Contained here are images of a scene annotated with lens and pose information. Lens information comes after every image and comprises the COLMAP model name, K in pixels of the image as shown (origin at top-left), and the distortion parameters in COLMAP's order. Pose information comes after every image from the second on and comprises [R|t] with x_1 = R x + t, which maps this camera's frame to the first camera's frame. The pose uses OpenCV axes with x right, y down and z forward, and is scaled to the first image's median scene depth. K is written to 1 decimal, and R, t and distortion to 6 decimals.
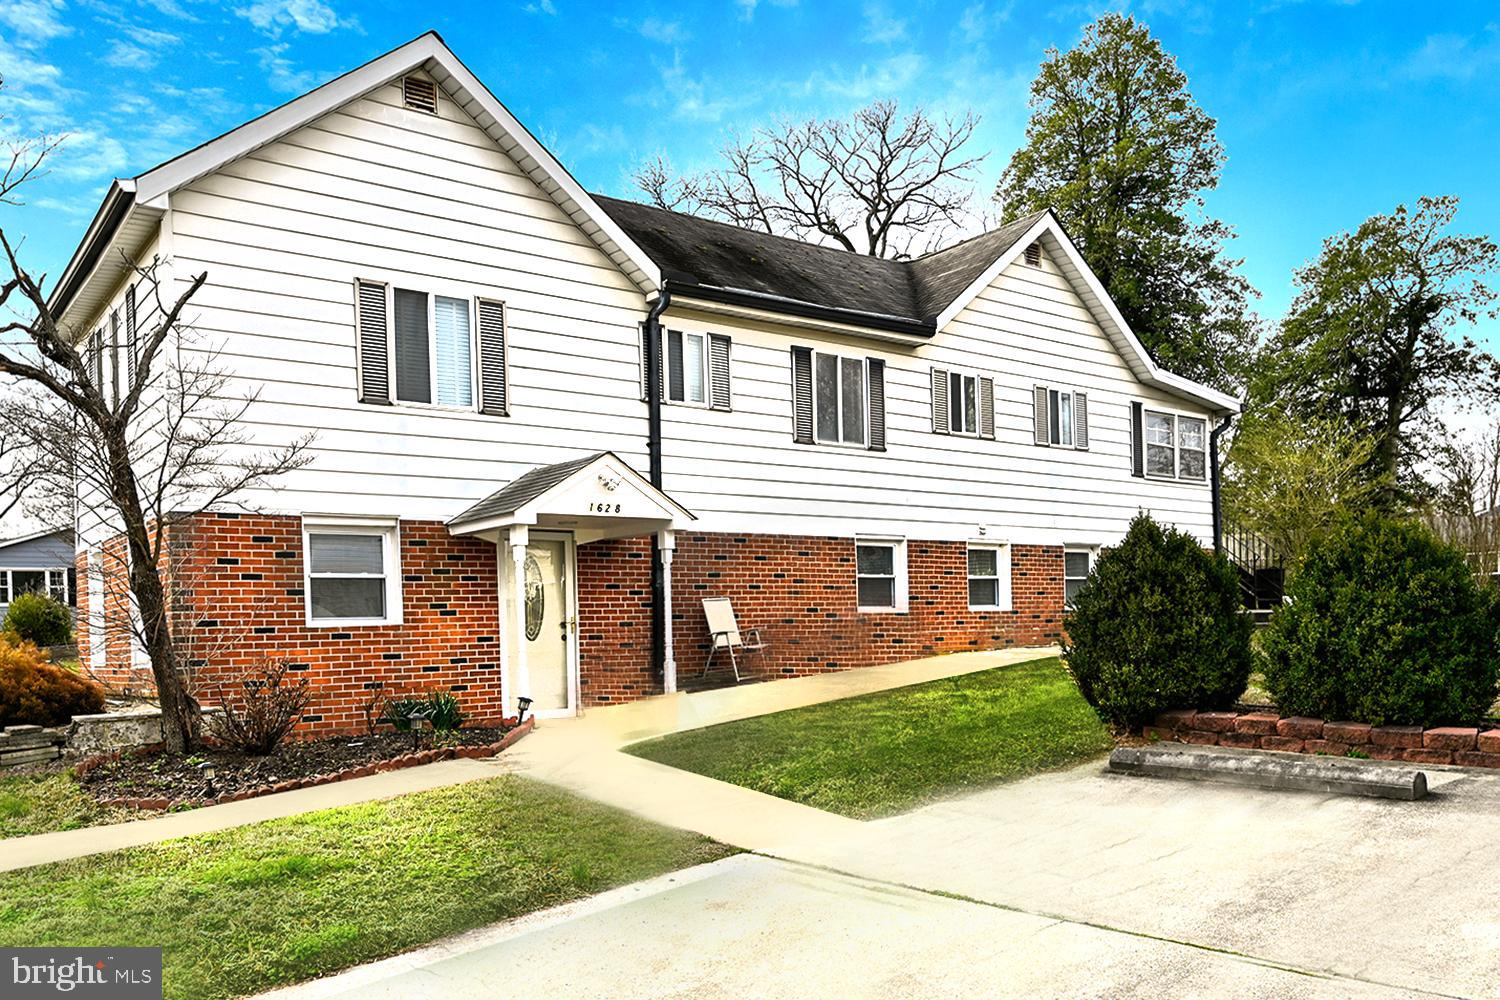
lens RADIAL K [[1185.2, 0, 752.4], [0, 1185.2, 620.1], [0, 0, 1]] dist [-0.003497, 0.007480]
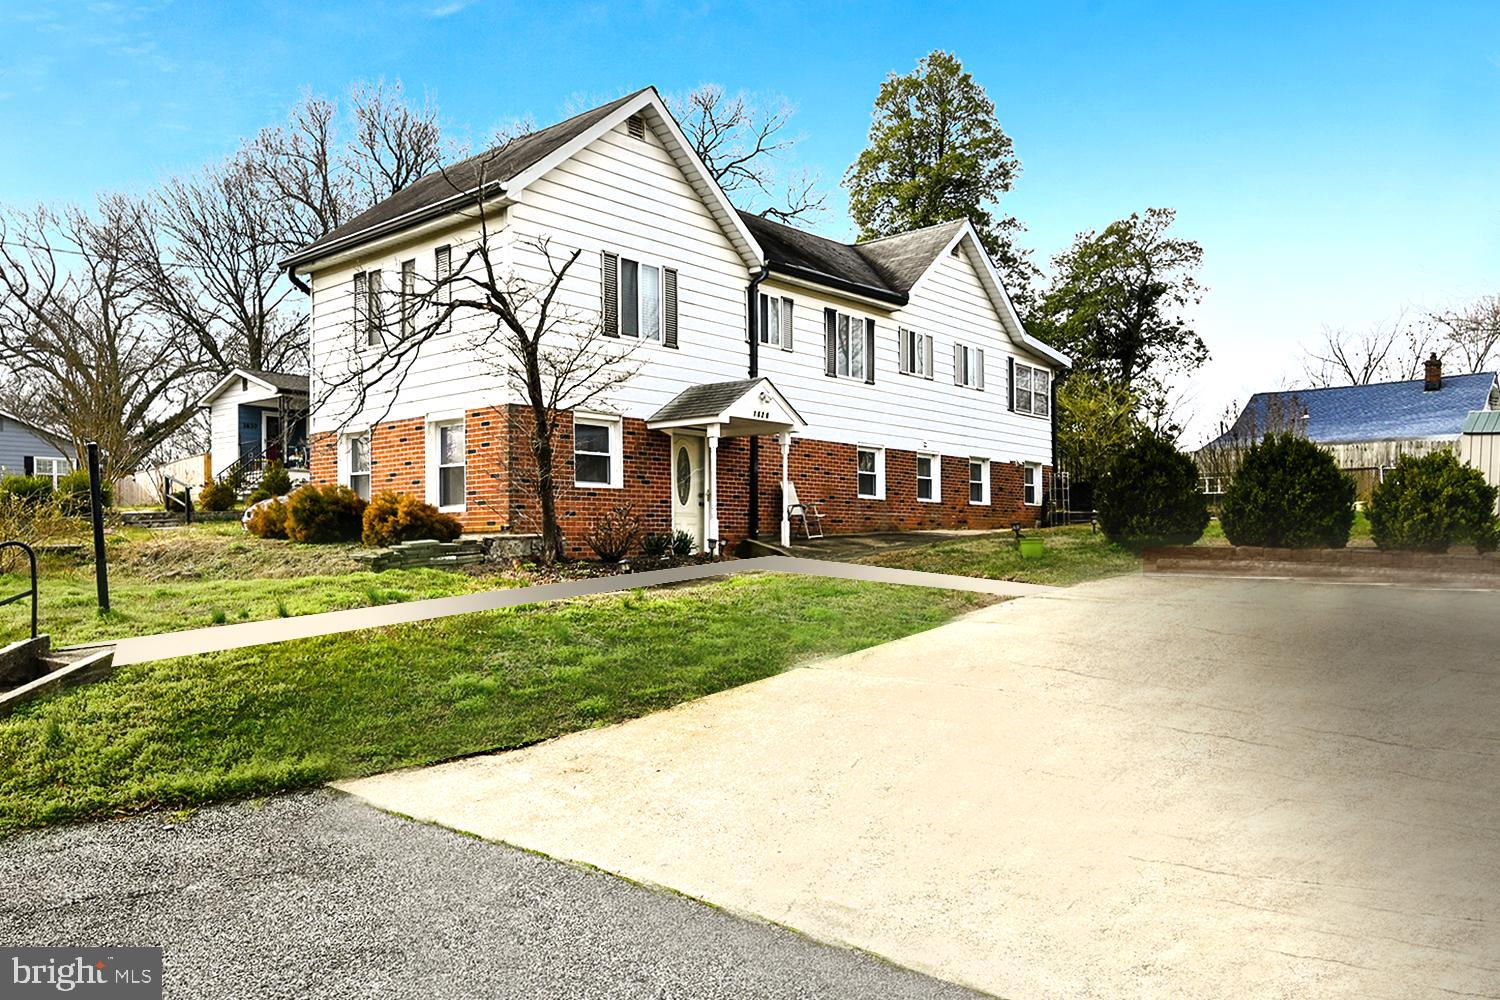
lens RADIAL K [[1023.6, 0, 750.0], [0, 1023.6, 500.0], [0, 0, 1]] dist [0.006958, 0.000682]
pose [[0.986330, 0.030403, 0.161954, -0.237241], [-0.026320, 0.999281, -0.027299, 0.033142], [-0.162668, 0.022663, 0.986421, -0.182584]]
